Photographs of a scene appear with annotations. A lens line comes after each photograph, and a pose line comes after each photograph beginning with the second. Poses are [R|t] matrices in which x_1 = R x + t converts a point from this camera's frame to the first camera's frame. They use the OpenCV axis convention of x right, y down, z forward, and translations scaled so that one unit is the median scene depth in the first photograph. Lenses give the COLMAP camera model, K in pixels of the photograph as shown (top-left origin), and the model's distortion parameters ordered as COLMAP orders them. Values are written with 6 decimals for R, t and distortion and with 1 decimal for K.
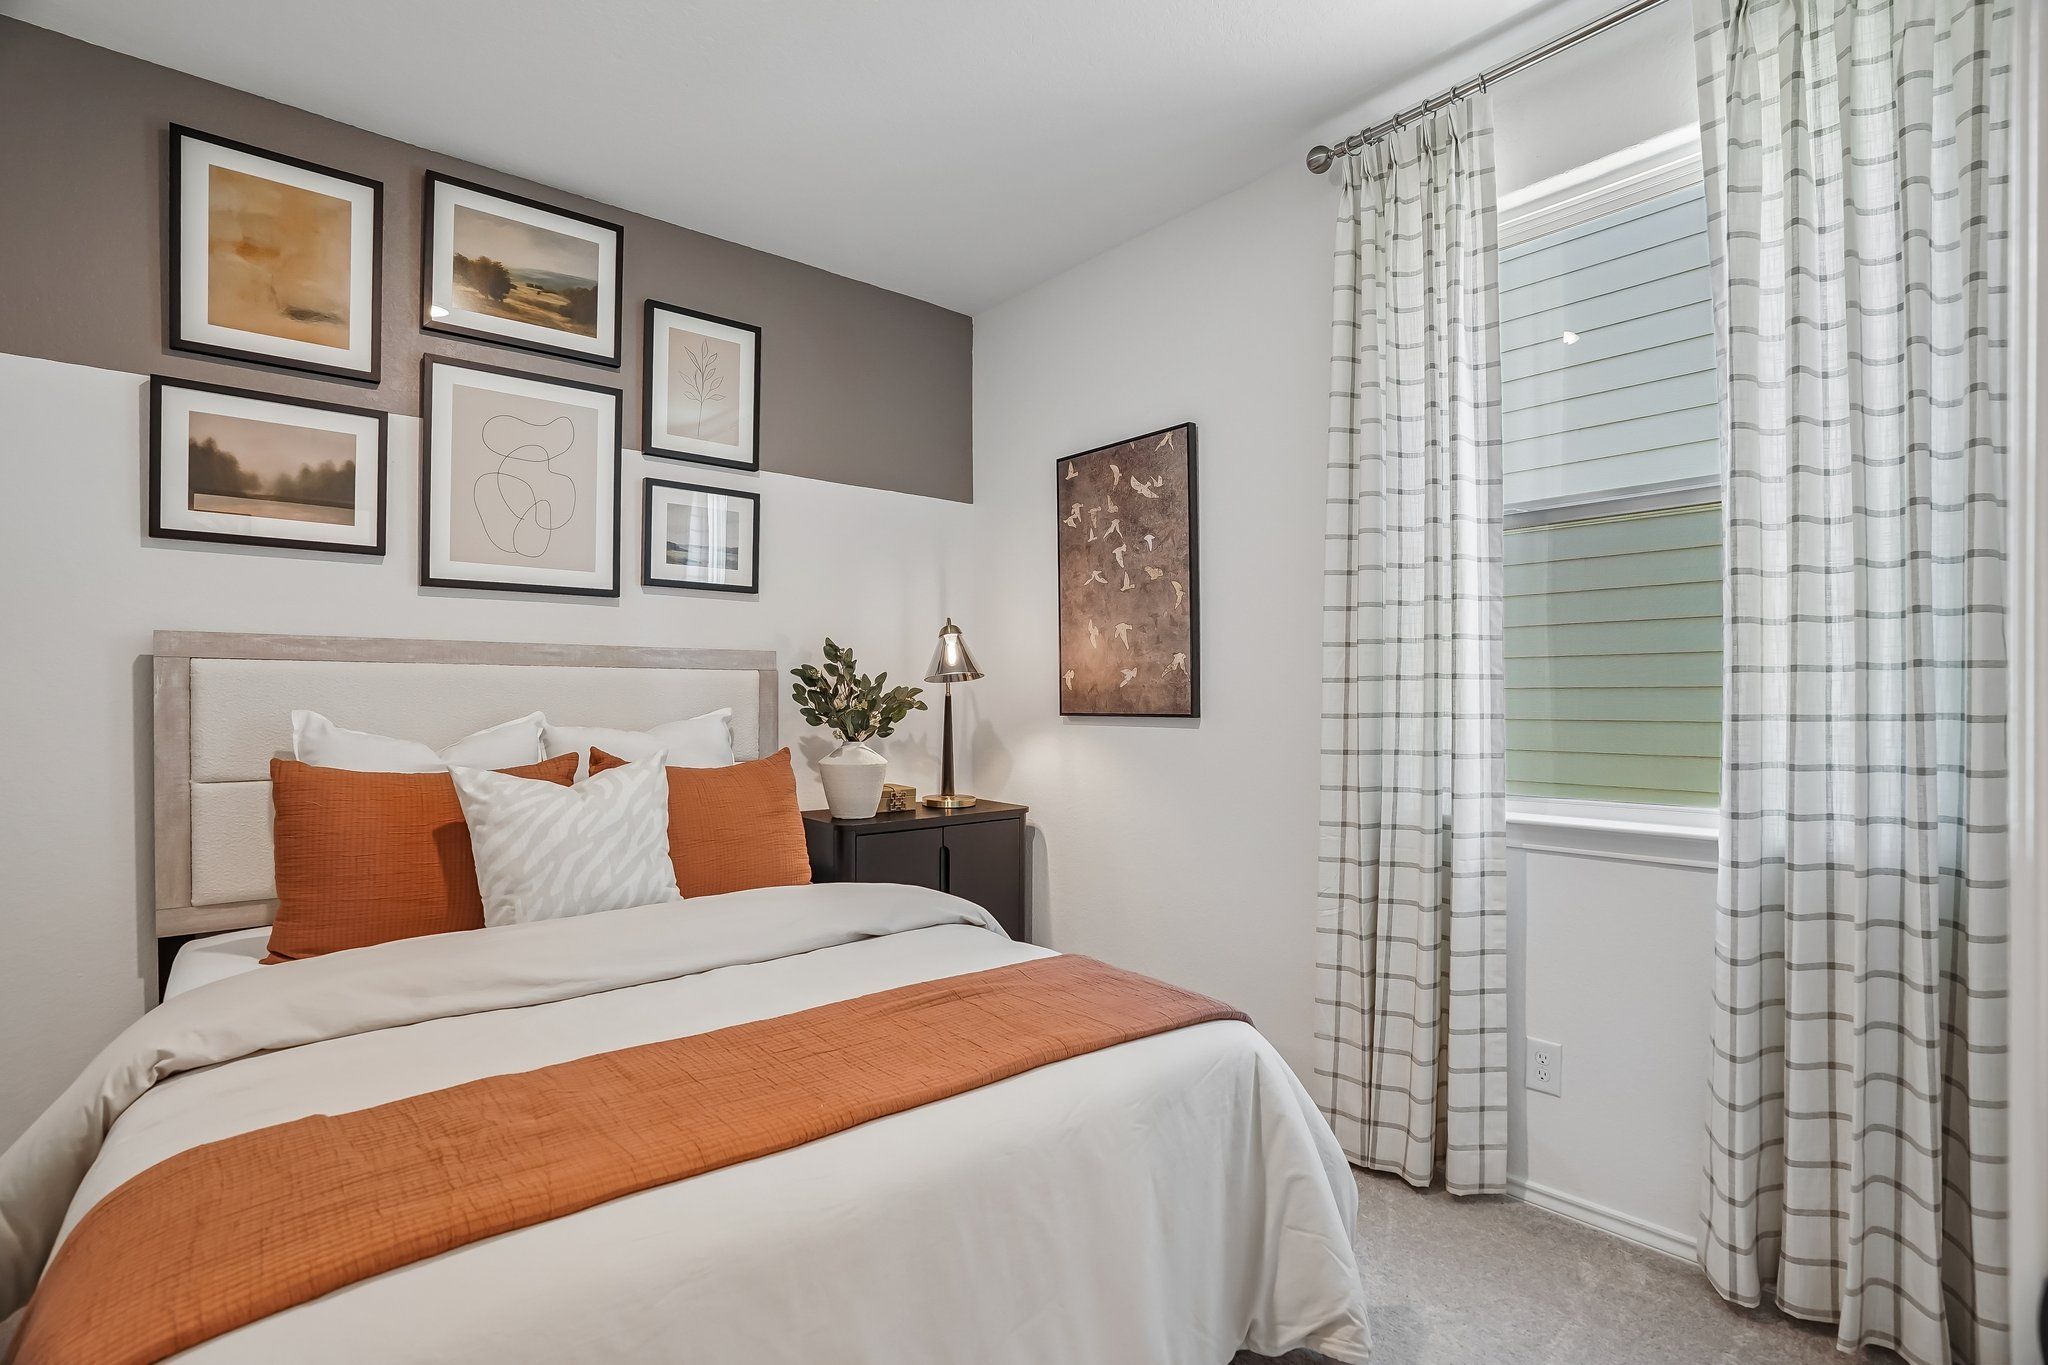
lens RADIAL K [[1002.6, 0, 1019.4], [0, 1002.6, 690.9], [0, 0, 1]] dist [0.001547, 0.001065]
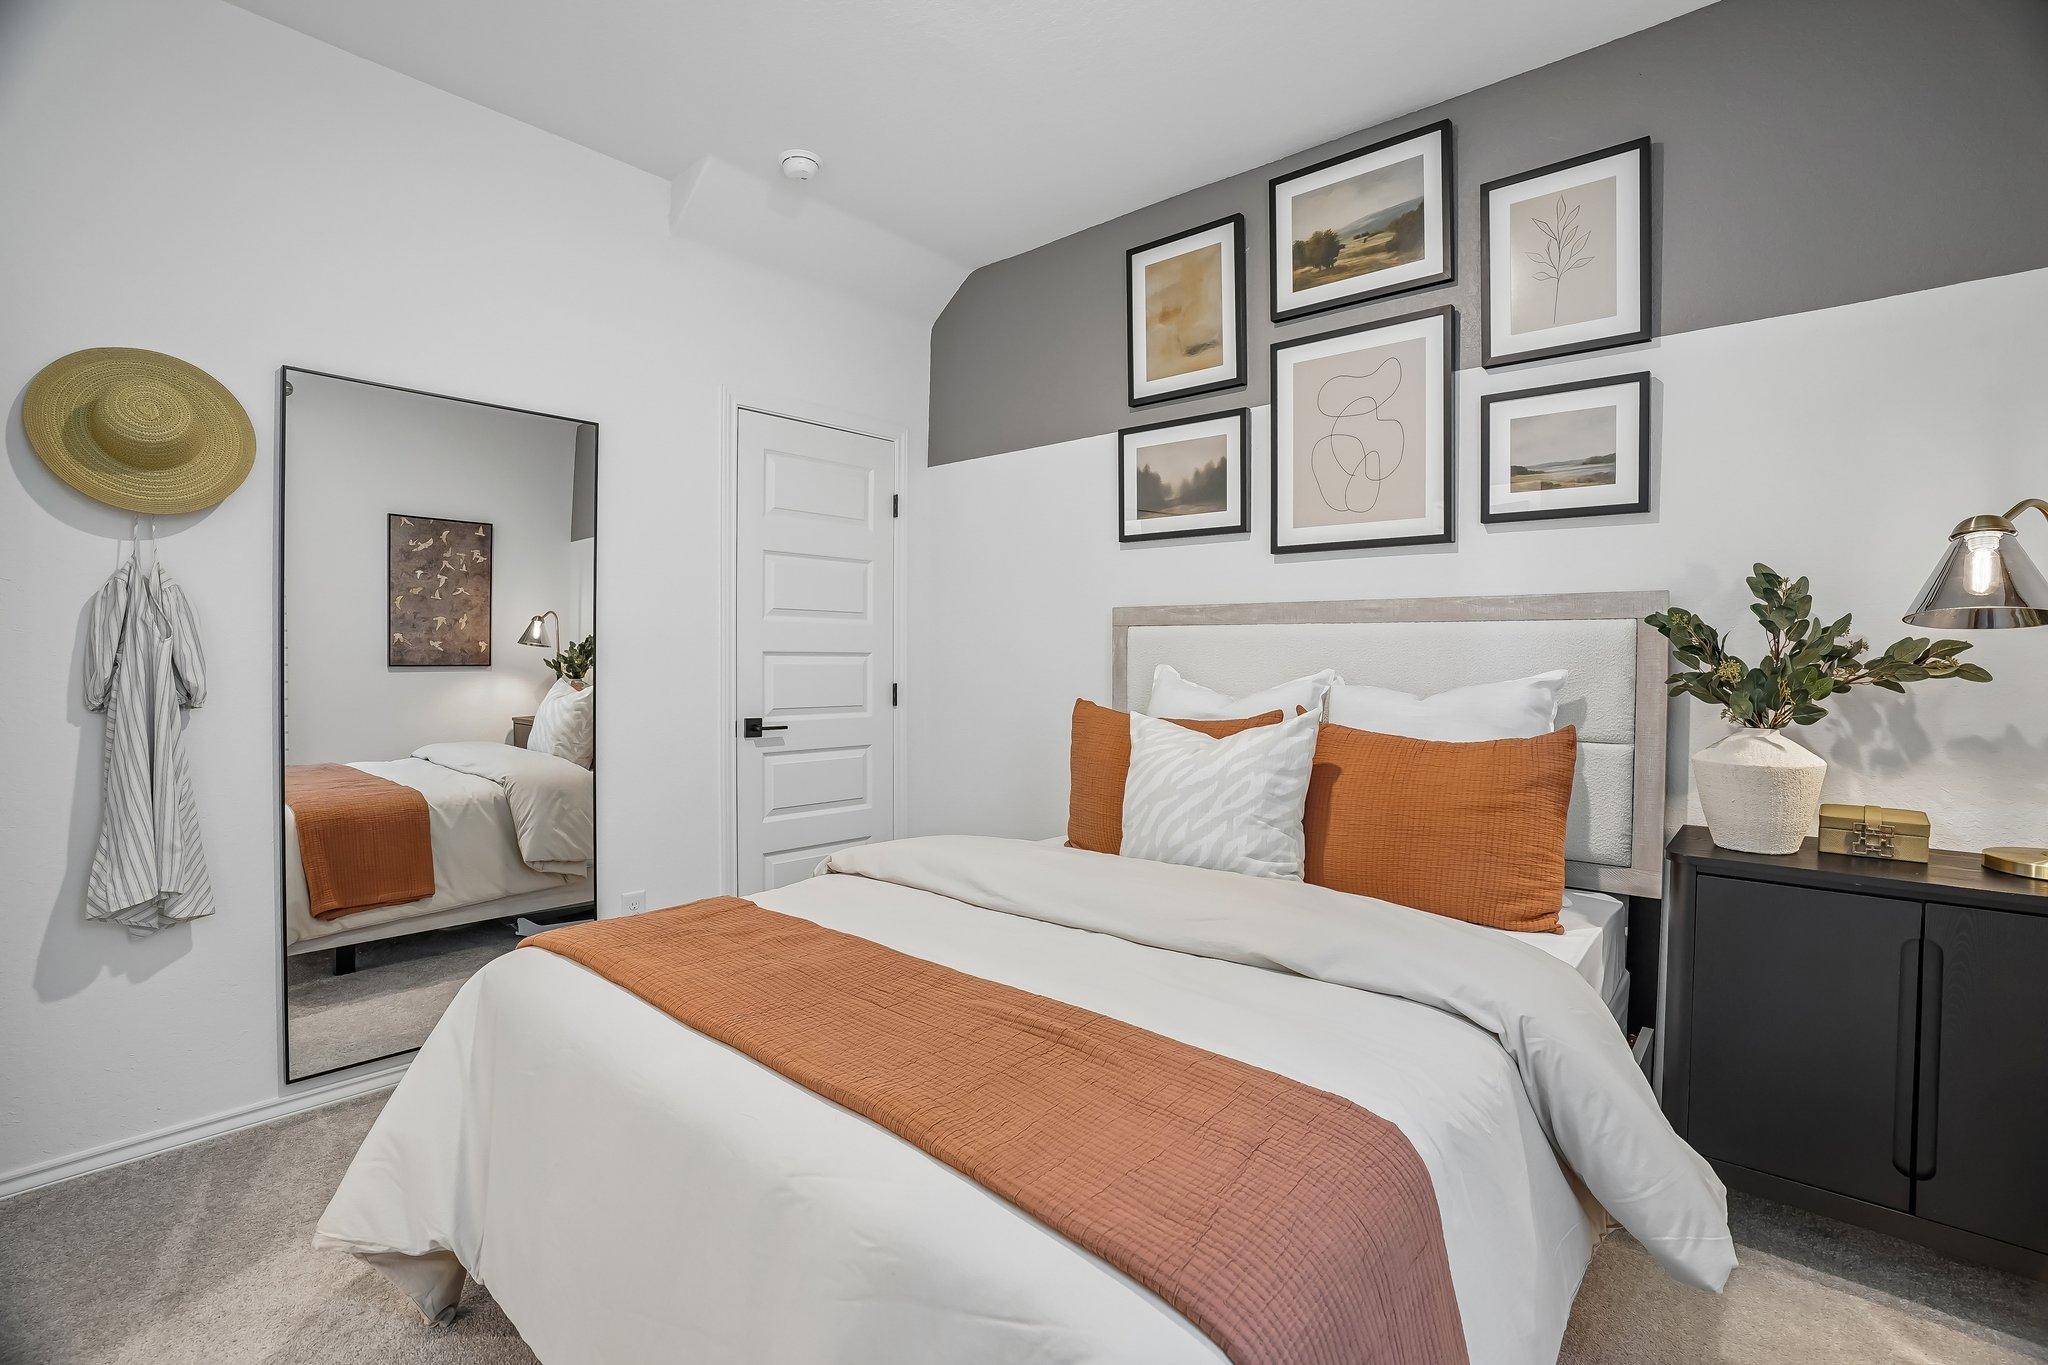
lens RADIAL K [[984.1, 0, 1022.0], [0, 984.1, 661.6], [0, 0, 1]] dist [-0.019382, 0.001343]
pose [[0.153787, 0.004439, -0.988094, 0.438971], [-0.001758, 0.999990, 0.004219, 0.009645], [0.988103, 0.001089, 0.153793, 0.560887]]
